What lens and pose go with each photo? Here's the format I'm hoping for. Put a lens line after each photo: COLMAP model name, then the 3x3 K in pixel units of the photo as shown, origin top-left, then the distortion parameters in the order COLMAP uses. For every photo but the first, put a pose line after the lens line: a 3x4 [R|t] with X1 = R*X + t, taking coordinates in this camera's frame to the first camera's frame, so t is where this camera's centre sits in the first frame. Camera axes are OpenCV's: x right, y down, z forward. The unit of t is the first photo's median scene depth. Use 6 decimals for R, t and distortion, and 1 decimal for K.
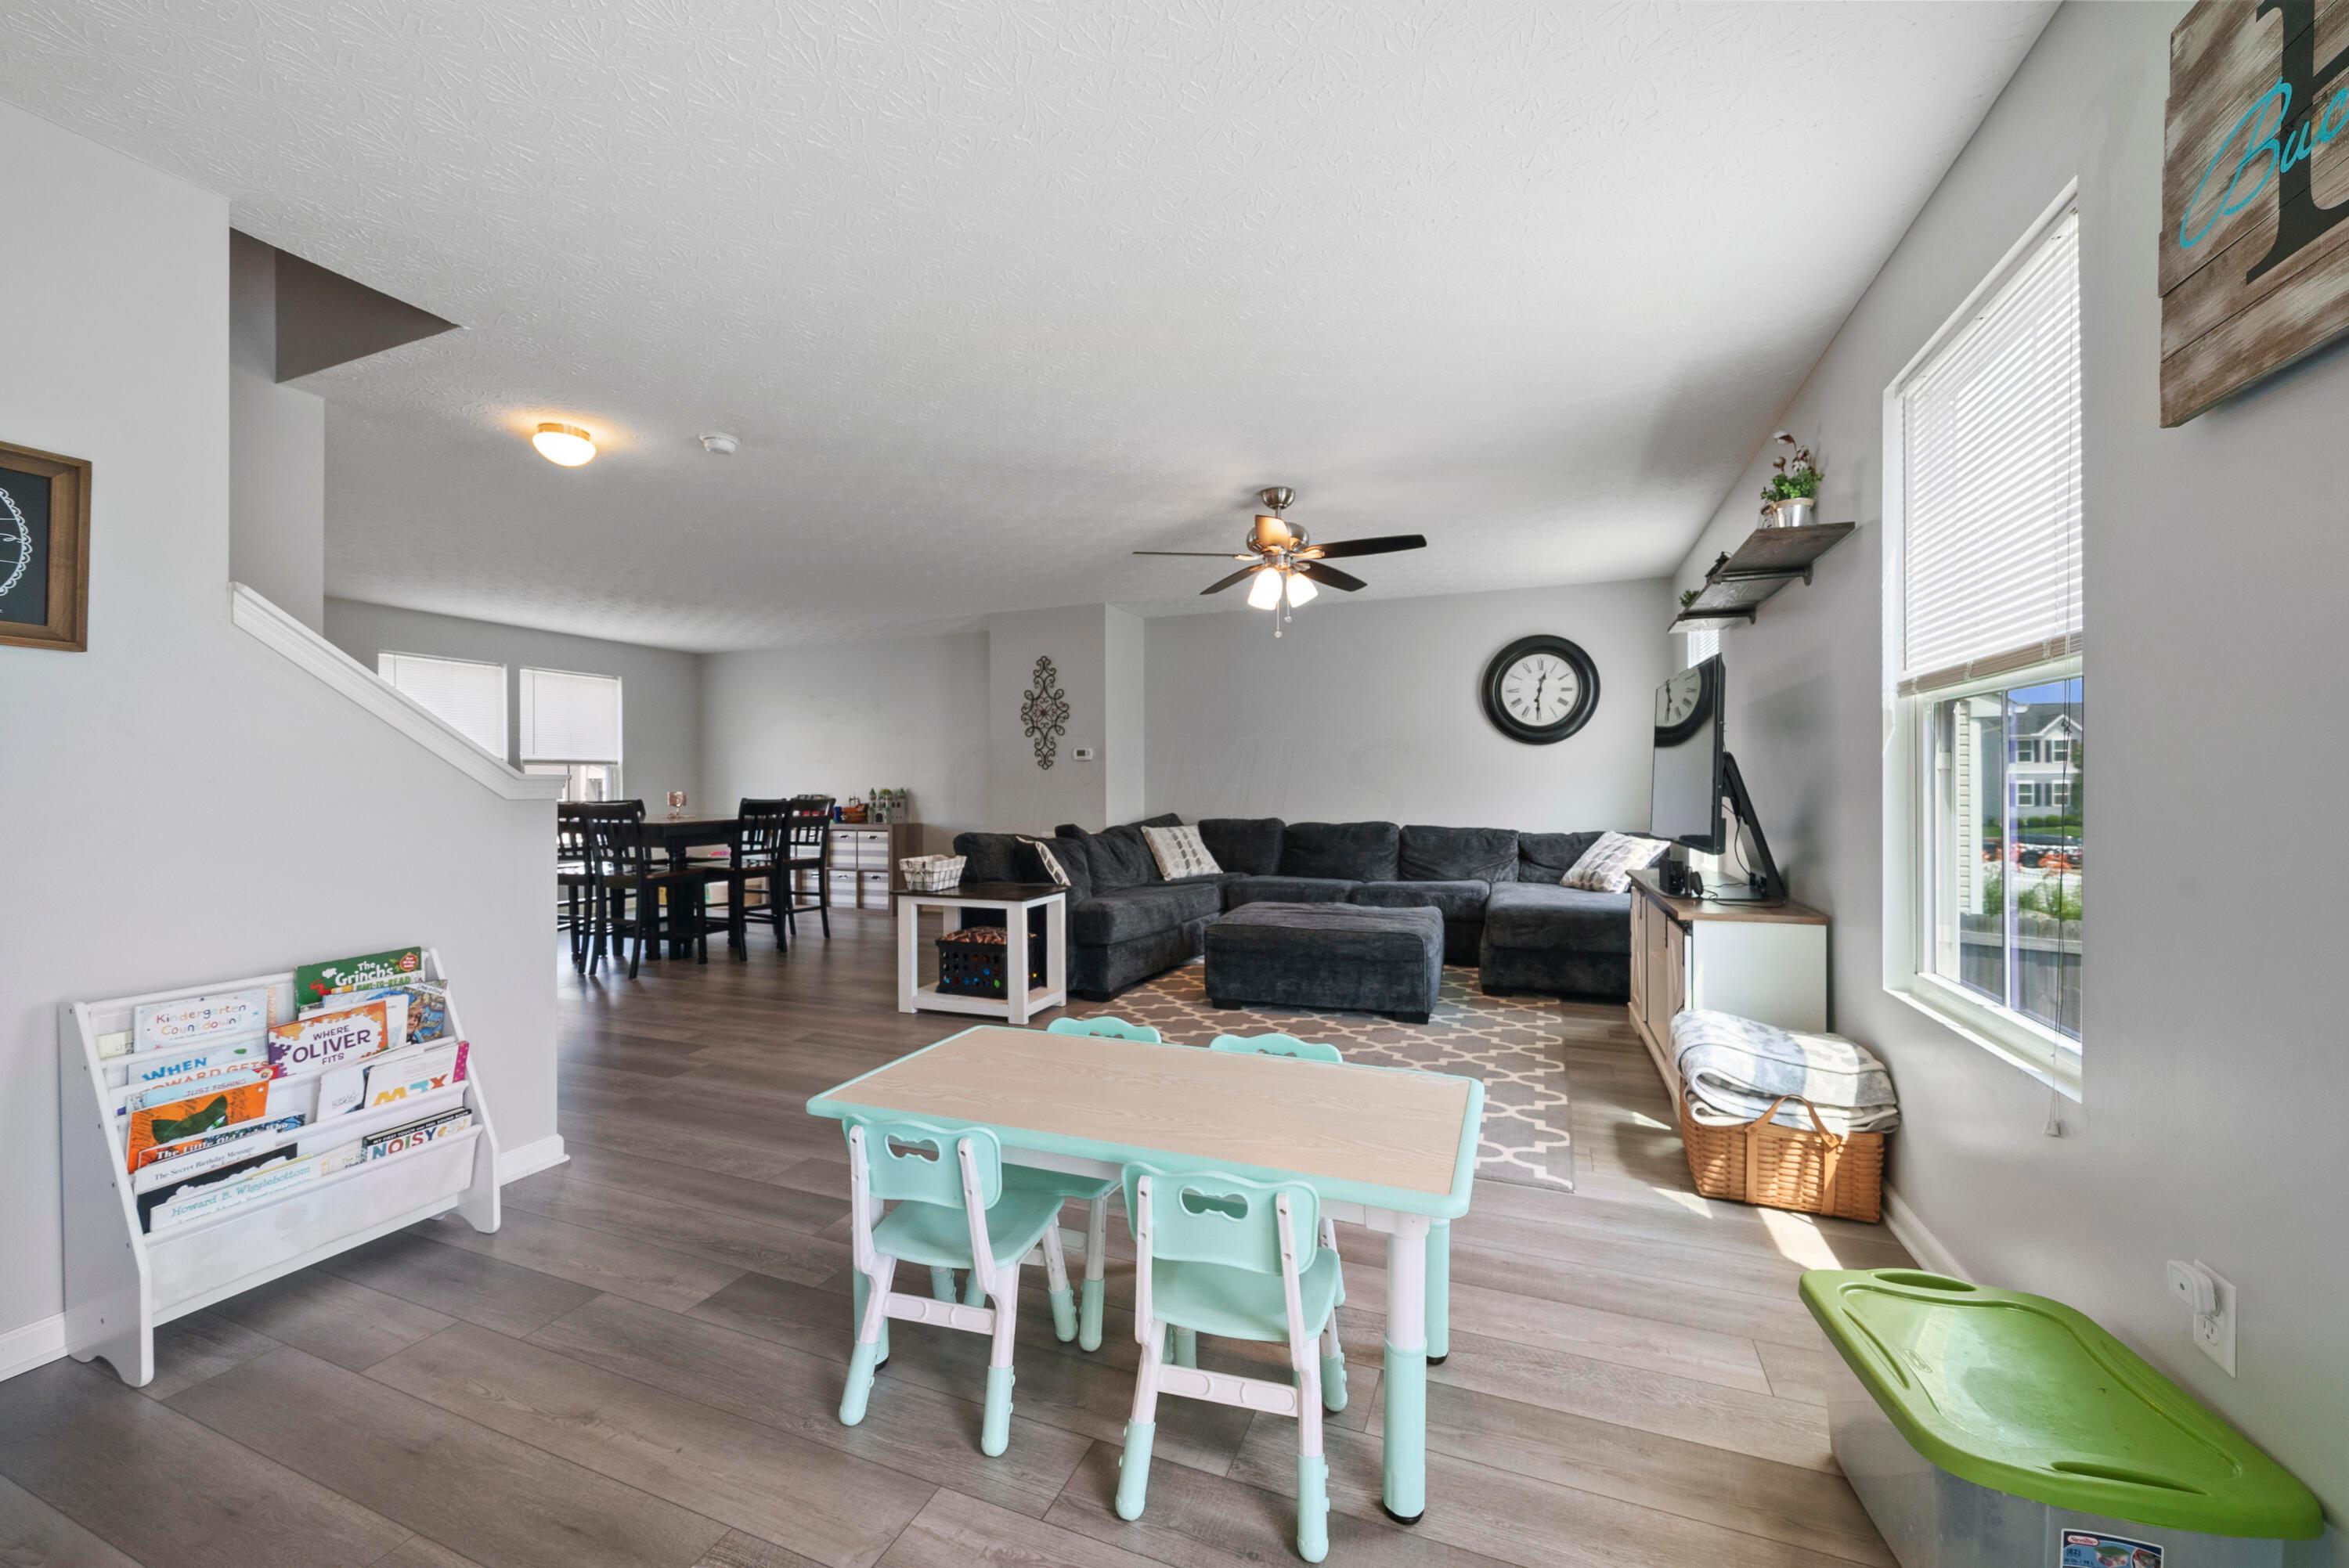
lens RADIAL K [[901.4, 0, 1174.5], [0, 901.4, 784.0], [0, 0, 1]] dist [0.000167, 0.000097]
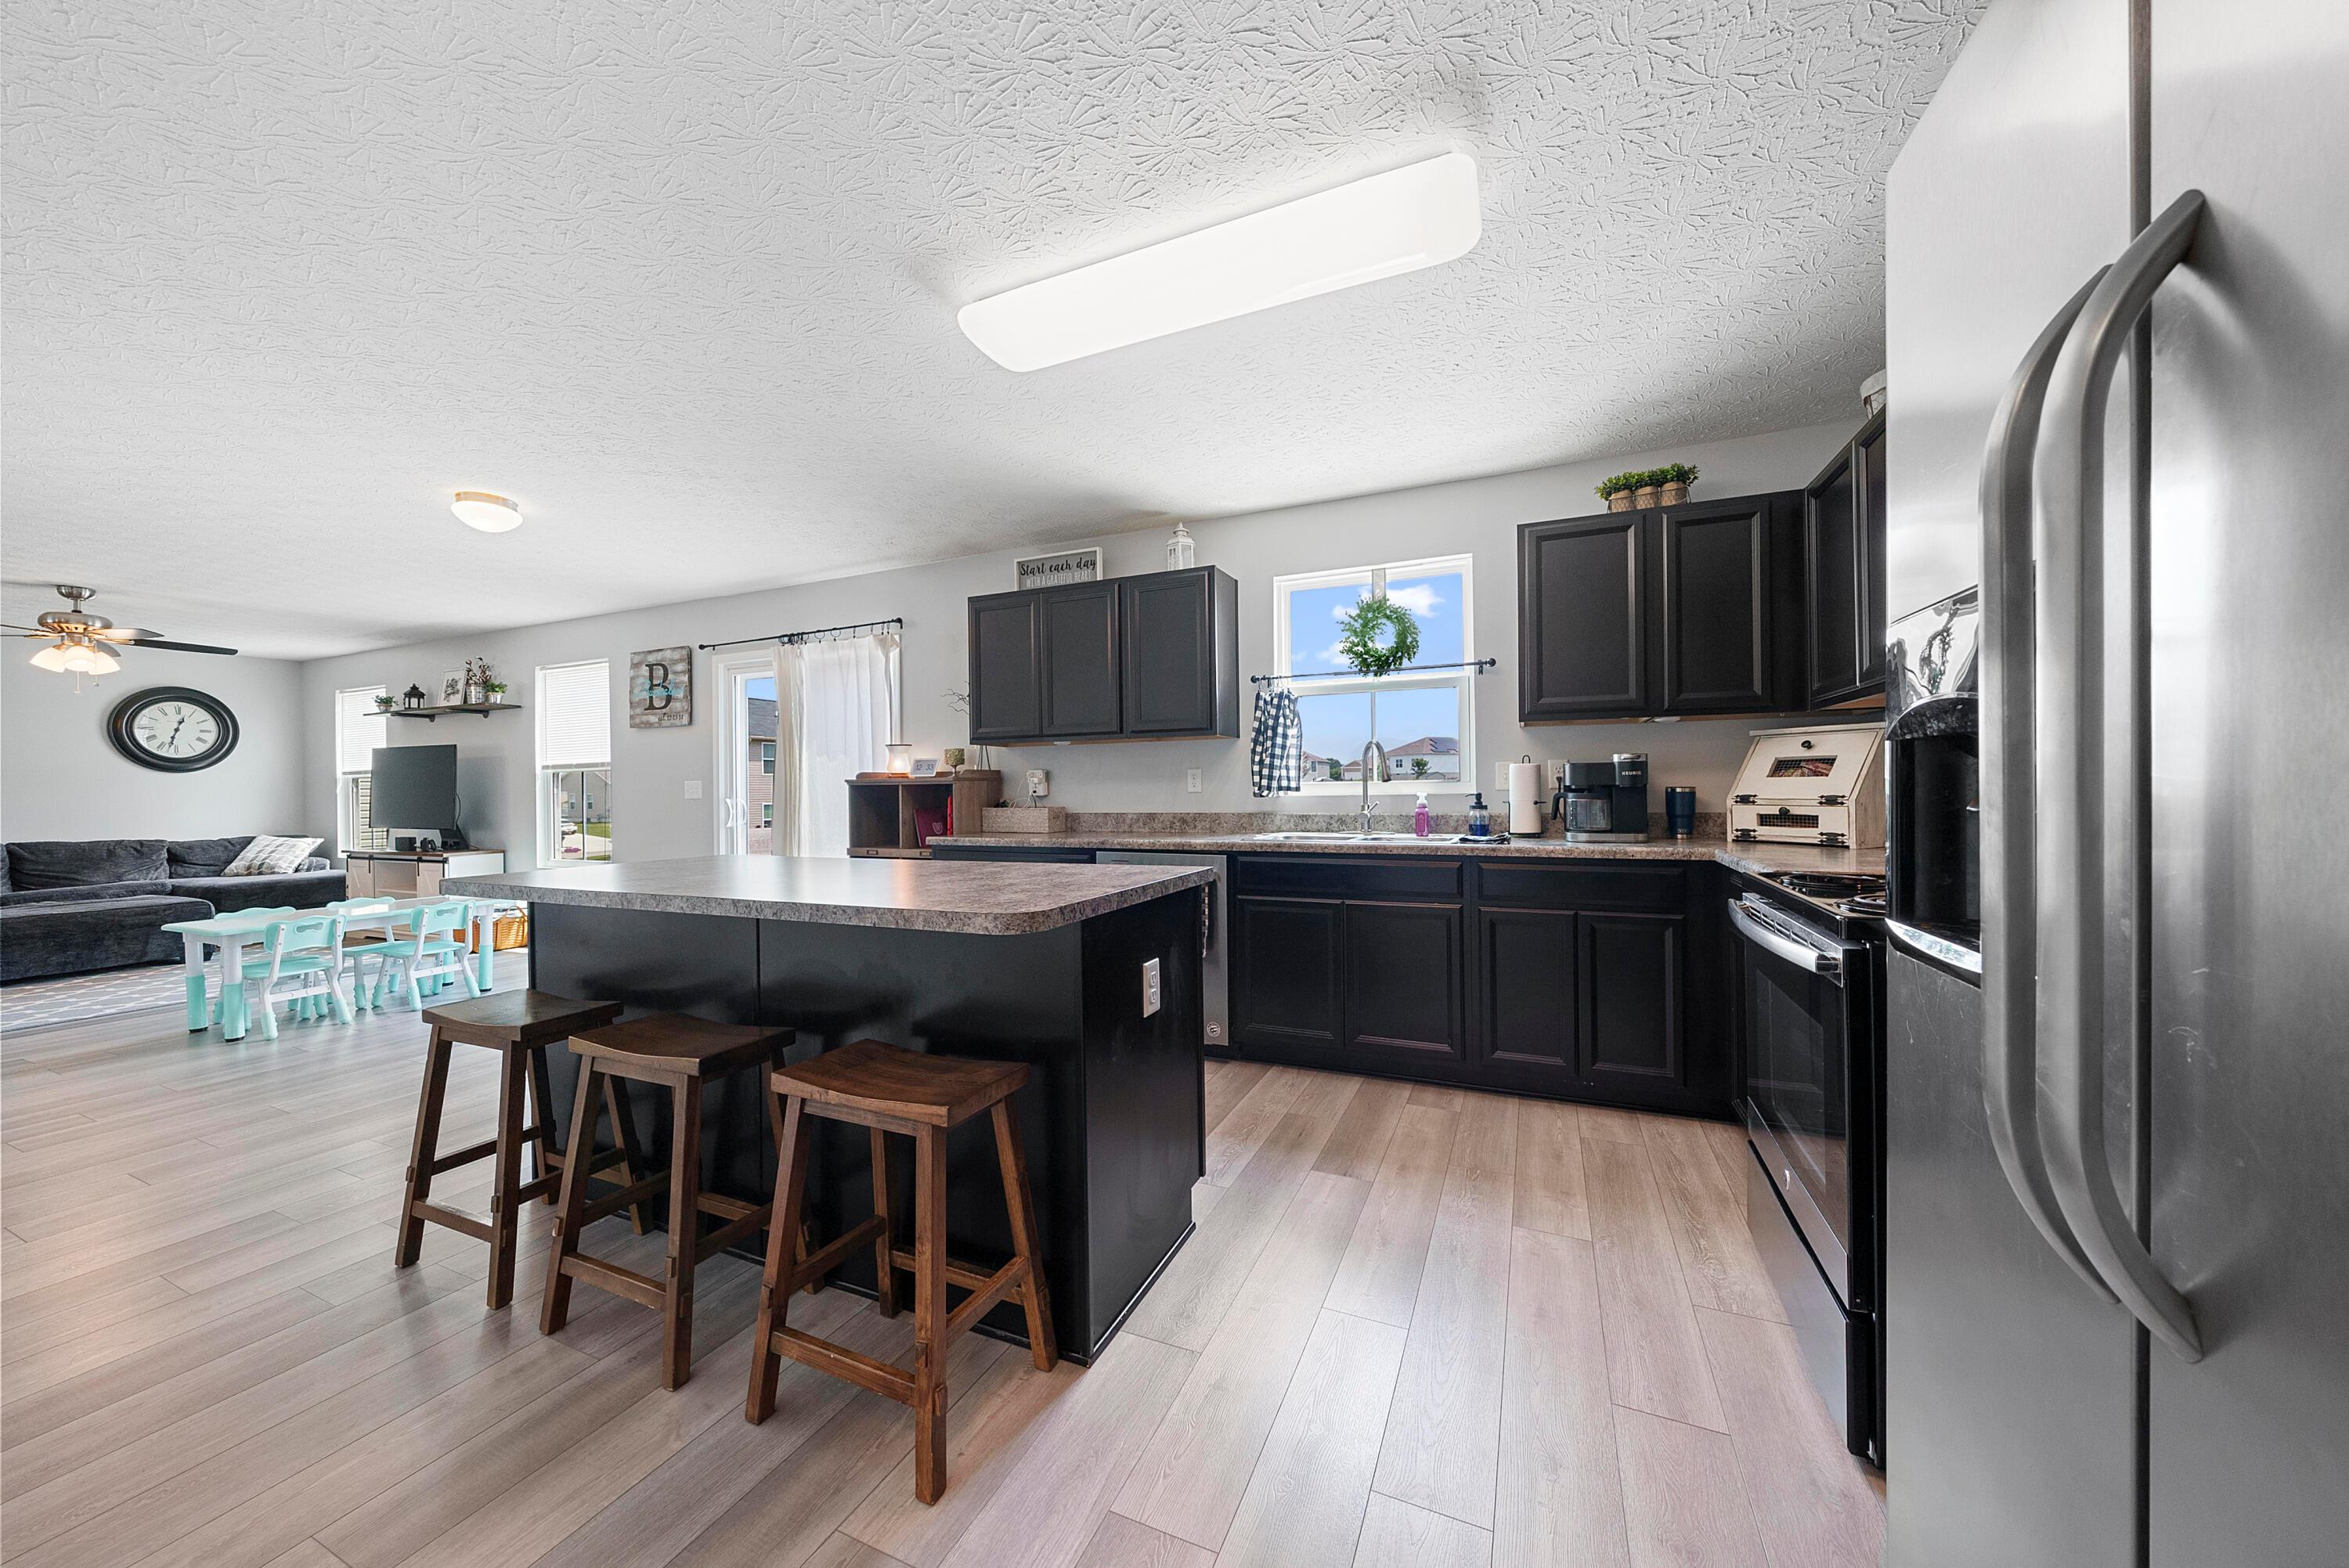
lens RADIAL K [[811.3, 0, 1174.5], [0, 811.3, 784.0], [0, 0, 1]] dist [-0.000816, -0.000049]
pose [[0.042831, 0.012784, 0.999001, -0.730193], [0.009947, 0.999863, -0.013222, 0.001882], [-0.999033, 0.010503, 0.042698, -0.494657]]
